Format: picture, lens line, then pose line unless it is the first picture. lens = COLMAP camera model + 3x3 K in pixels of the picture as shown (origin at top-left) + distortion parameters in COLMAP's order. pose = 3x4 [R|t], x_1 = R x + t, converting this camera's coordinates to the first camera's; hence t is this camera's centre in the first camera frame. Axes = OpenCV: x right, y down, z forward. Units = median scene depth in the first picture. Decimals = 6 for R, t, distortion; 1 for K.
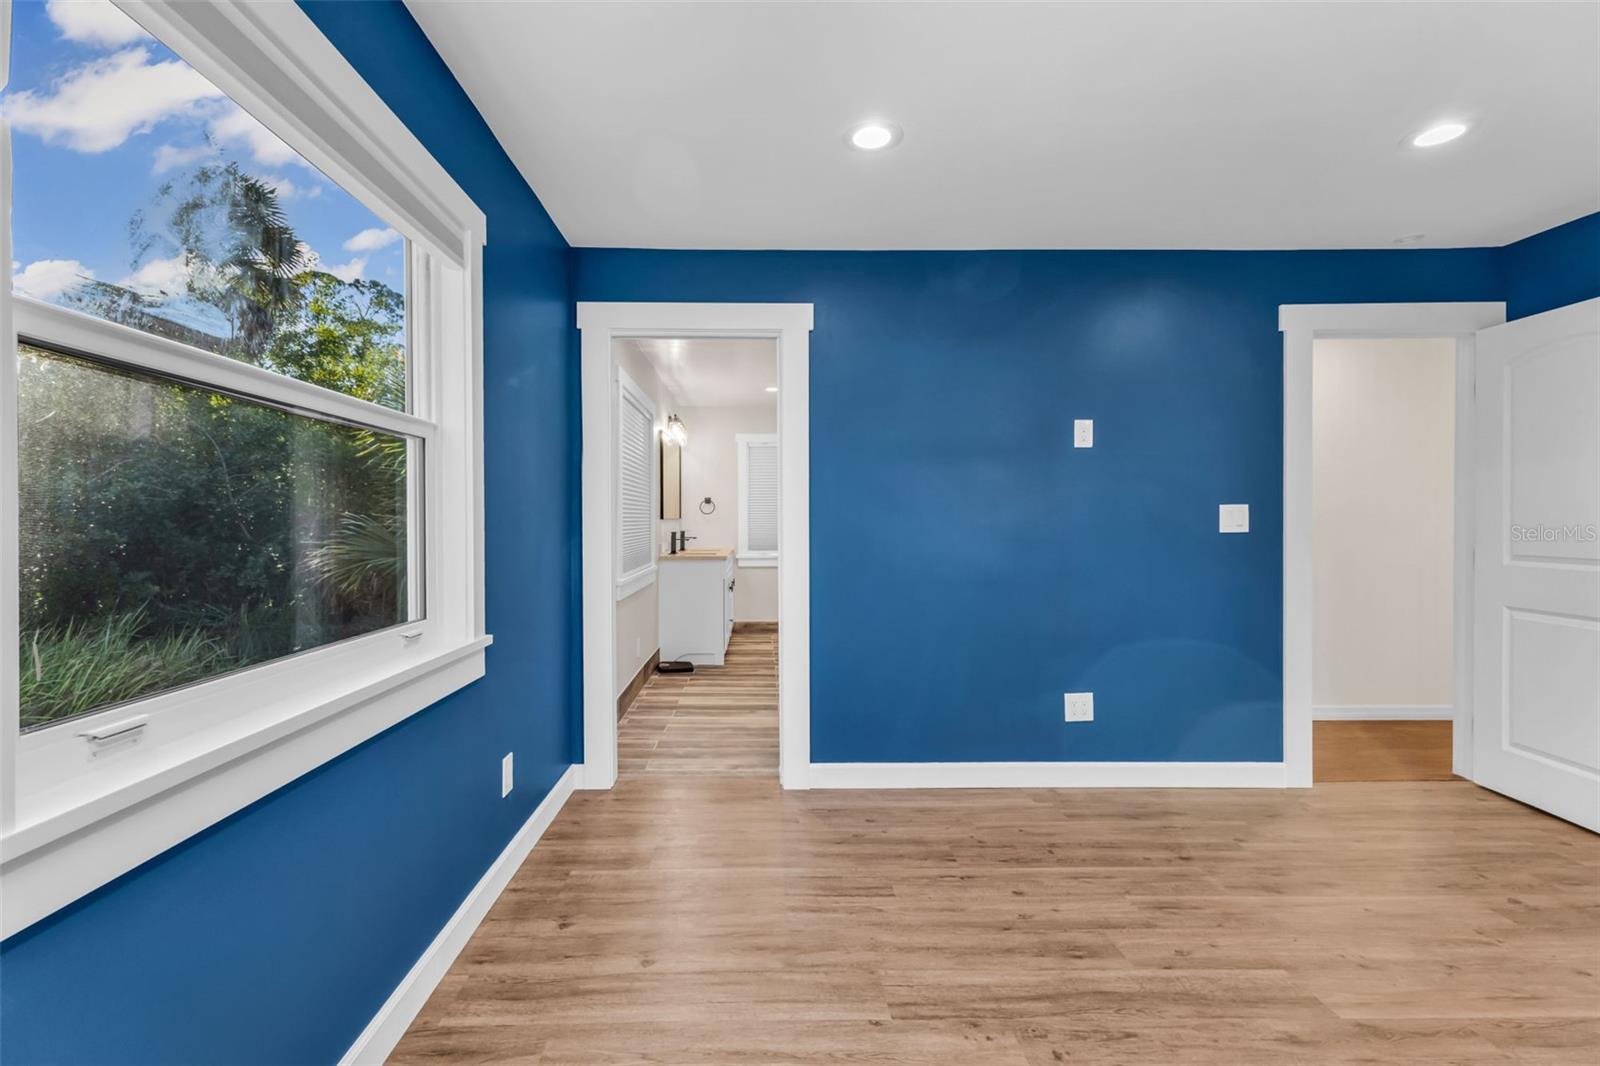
lens RADIAL K [[694.2, 0, 779.5], [0, 694.2, 525.5], [0, 0, 1]] dist [-0.000610, -0.000023]
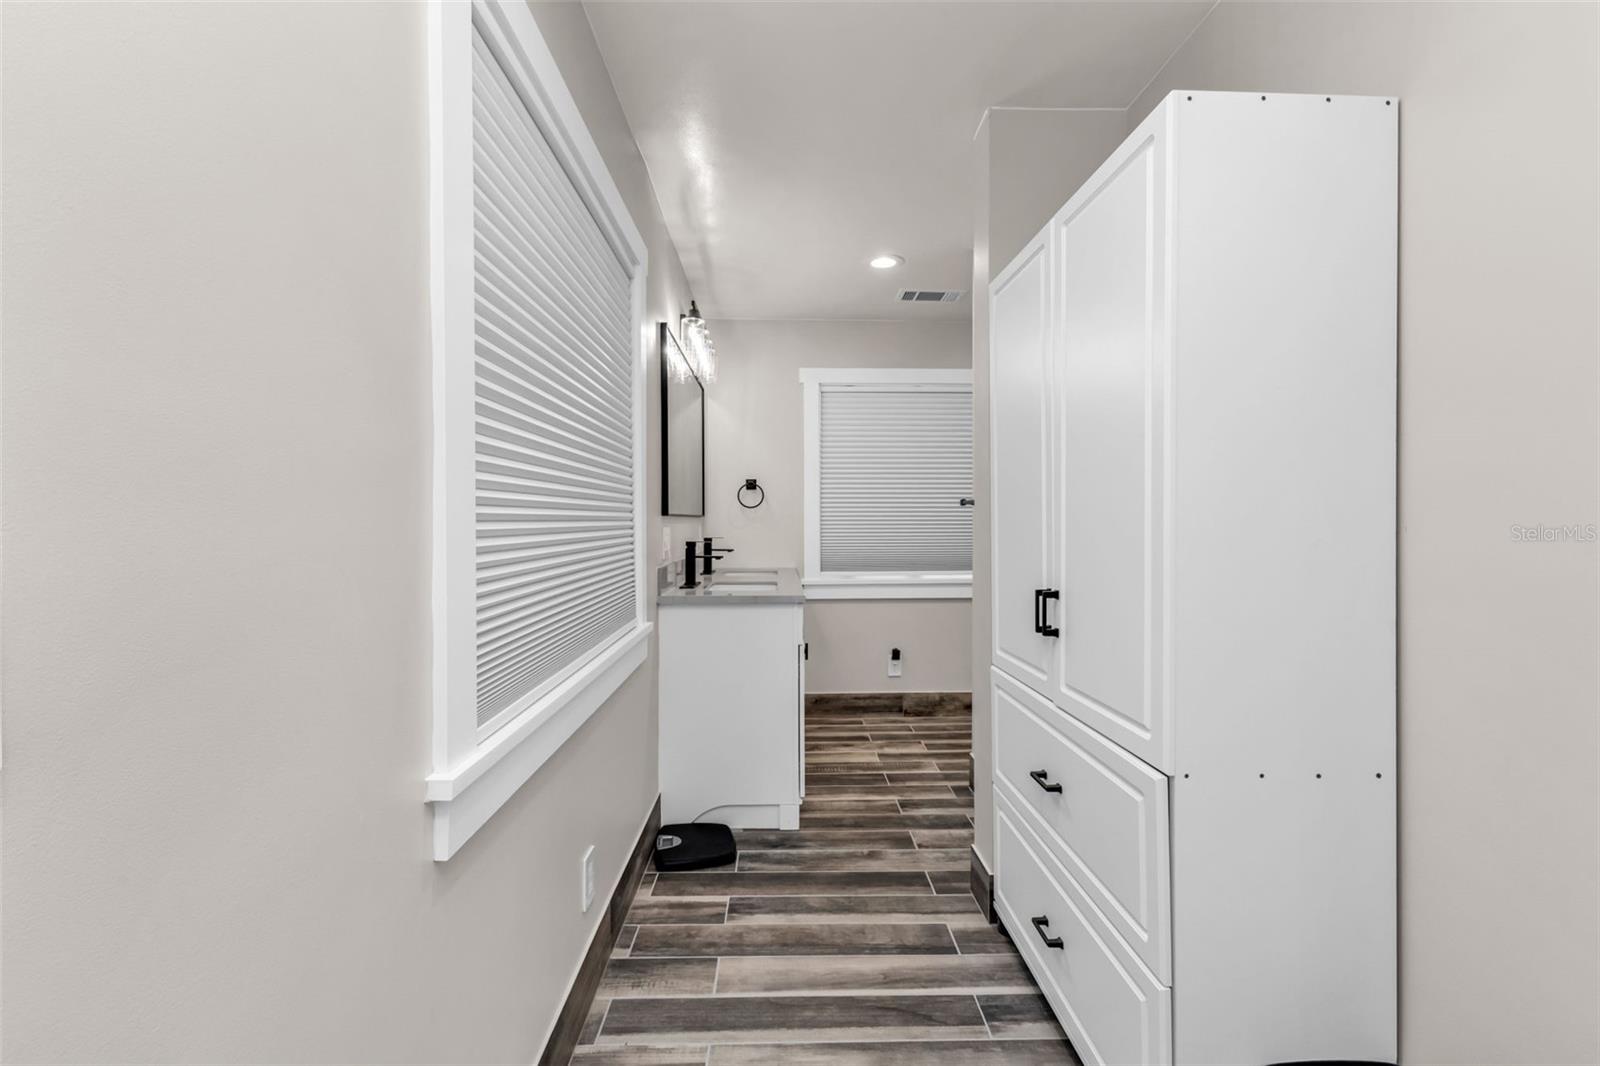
lens RADIAL K [[666.4, 0, 804.3], [0, 666.4, 526.6], [0, 0, 1]] dist [0.006747, -0.000269]
pose [[0.999885, -0.002640, 0.014910, -0.075635], [0.002661, 0.999996, -0.001383, -0.000466], [-0.014907, 0.001423, 0.999888, 0.505380]]
